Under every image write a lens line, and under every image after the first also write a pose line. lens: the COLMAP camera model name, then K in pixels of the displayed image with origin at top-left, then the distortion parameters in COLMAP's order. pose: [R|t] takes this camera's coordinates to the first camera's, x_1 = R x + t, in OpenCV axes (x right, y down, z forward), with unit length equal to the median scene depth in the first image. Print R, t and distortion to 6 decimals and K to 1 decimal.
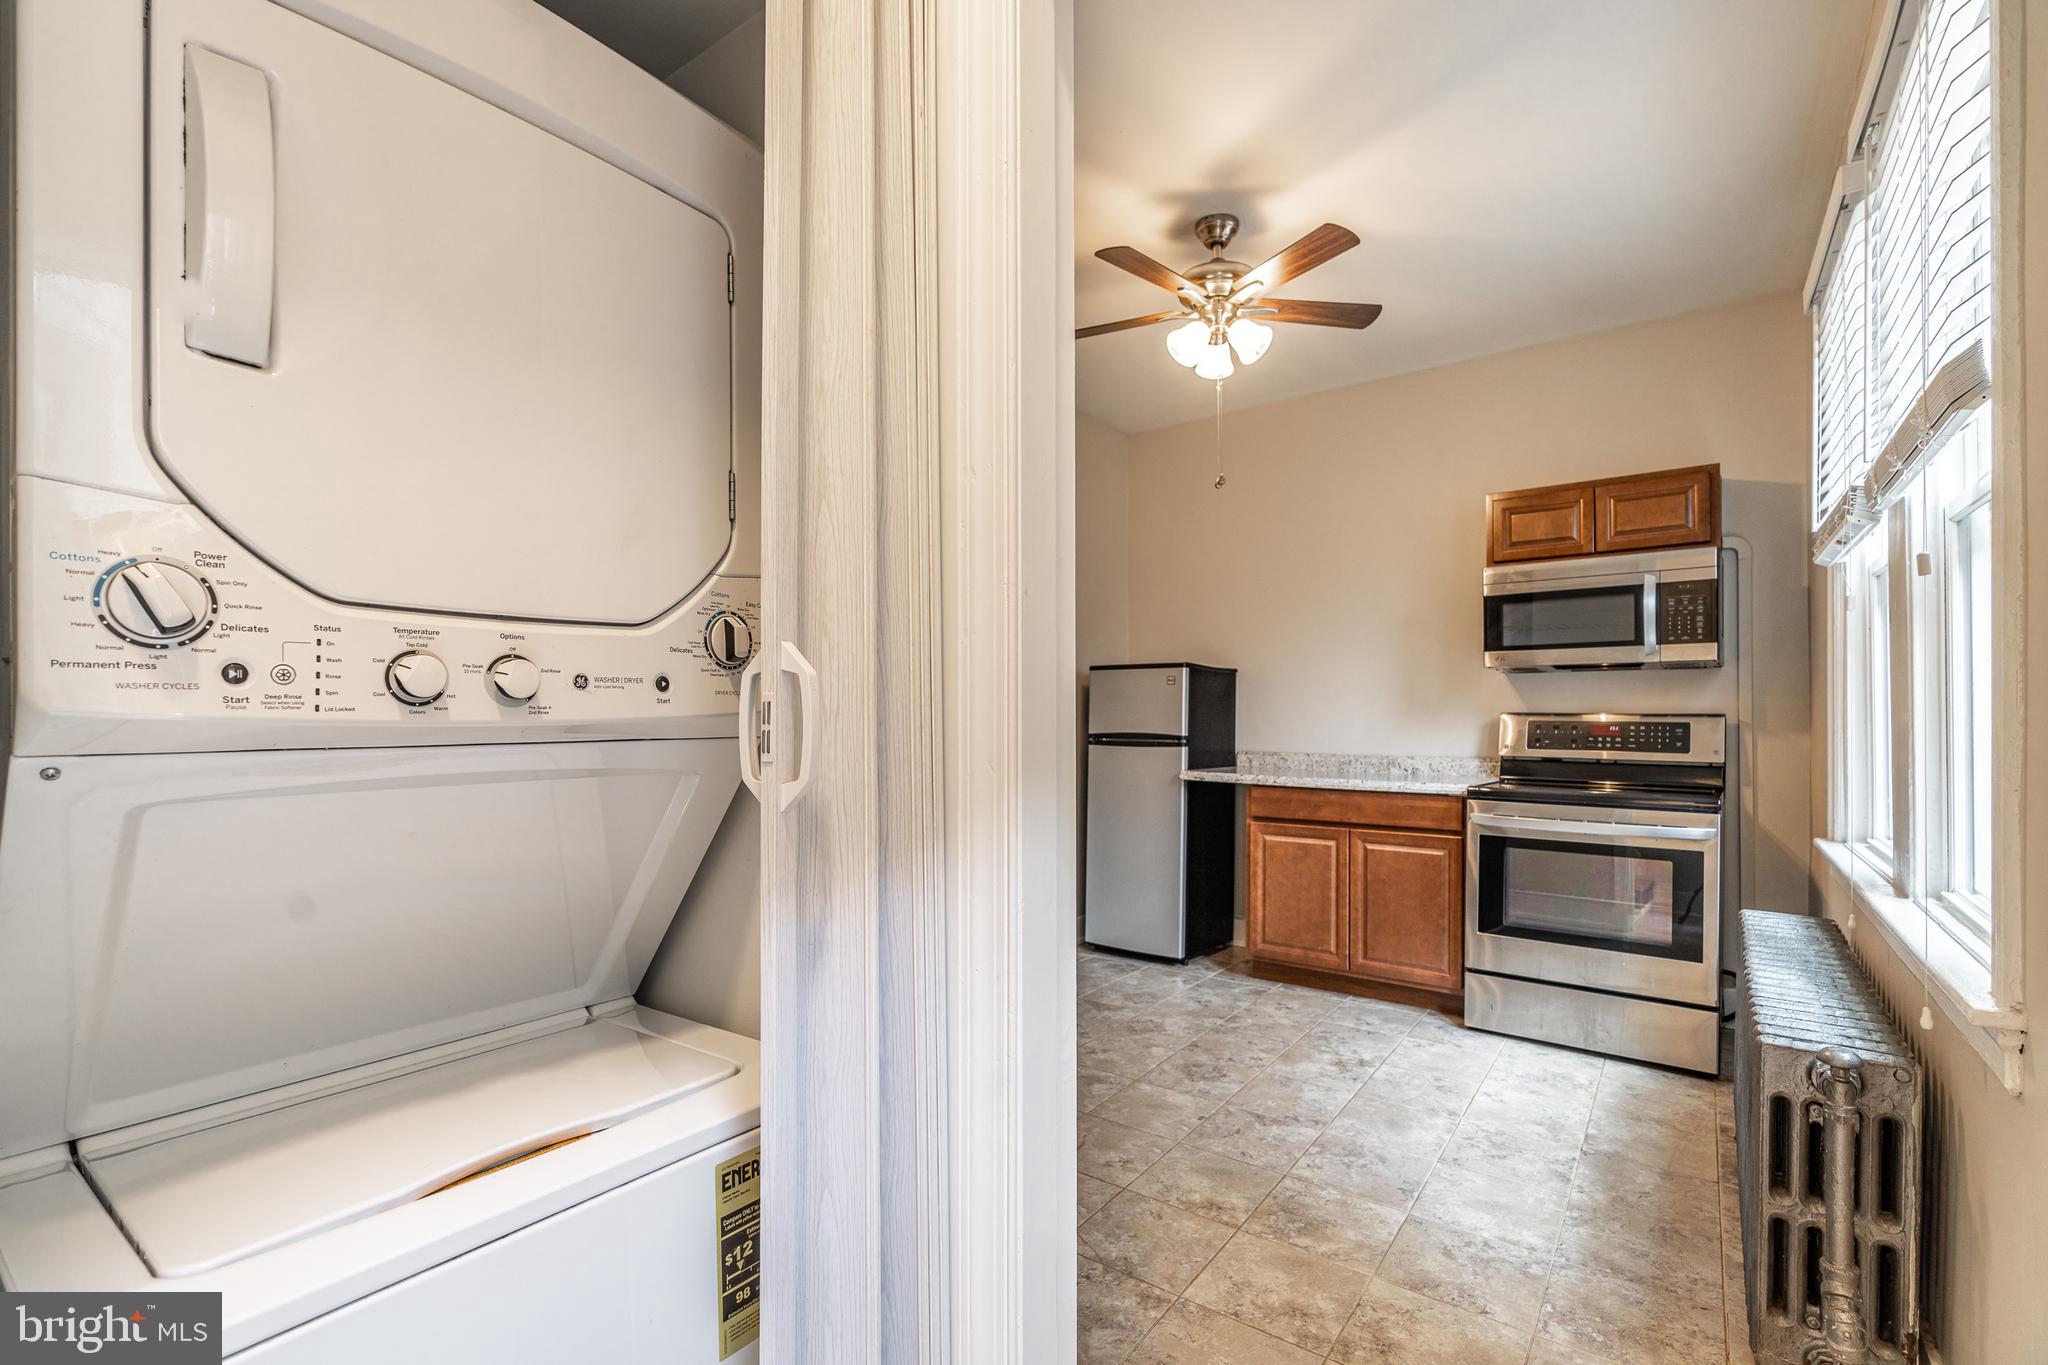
lens RADIAL K [[930.8, 0, 1016.7], [0, 930.8, 705.9], [0, 0, 1]] dist [-0.015605, 0.008315]
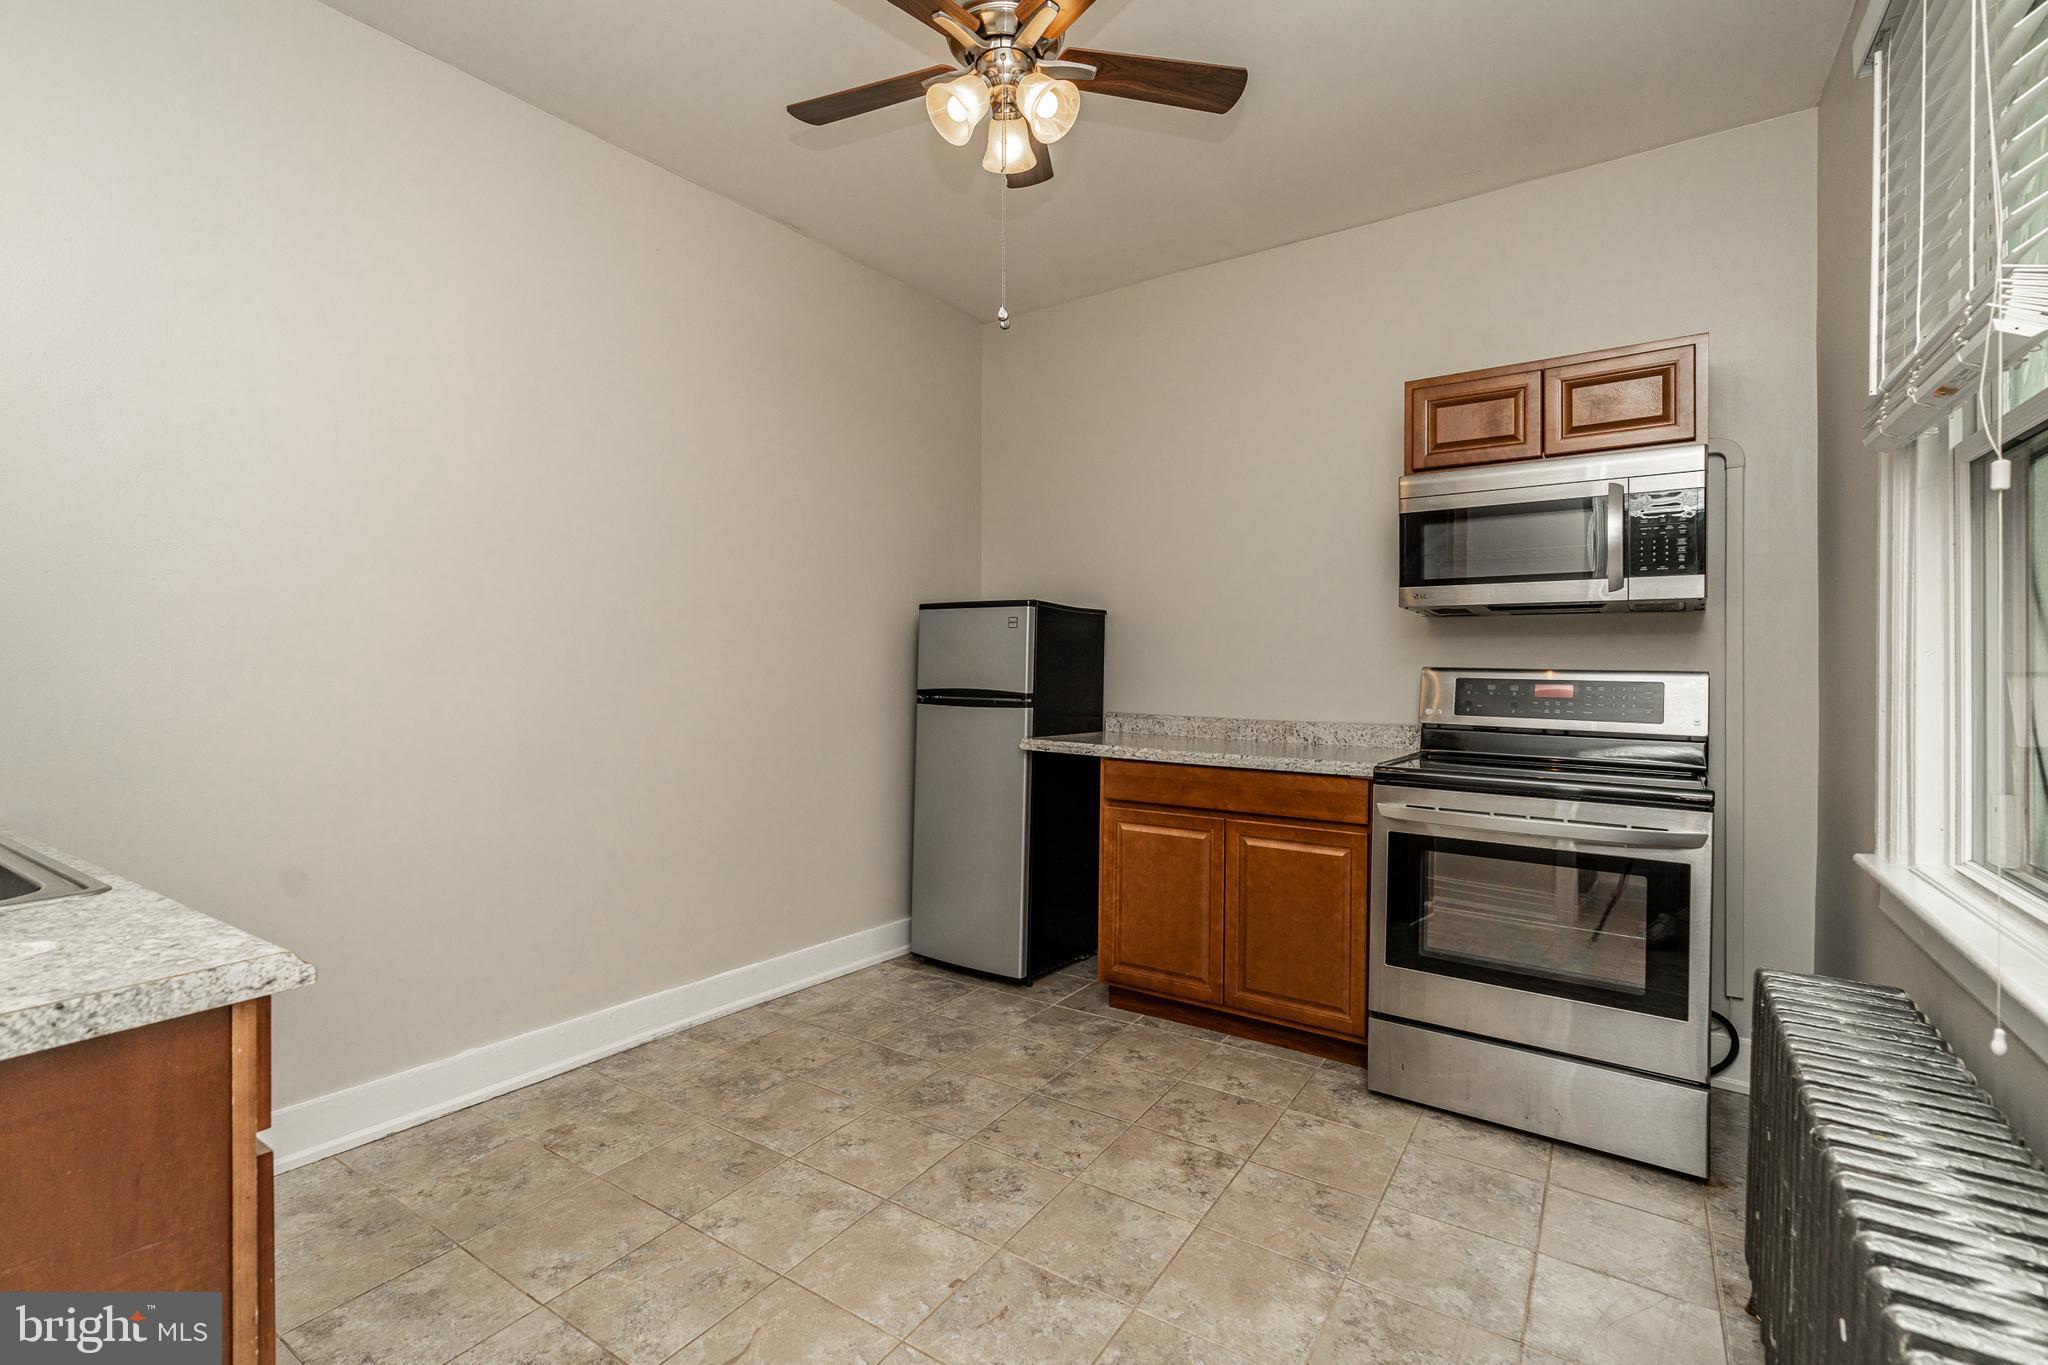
lens RADIAL K [[930.8, 0, 1016.1], [0, 930.8, 654.2], [0, 0, 1]] dist [-0.015605, 0.008315]
pose [[0.998642, 0.009985, 0.051136, 0.151310], [-0.009774, 0.999943, -0.004383, 0.003026], [-0.051177, 0.003877, 0.998682, 0.255987]]
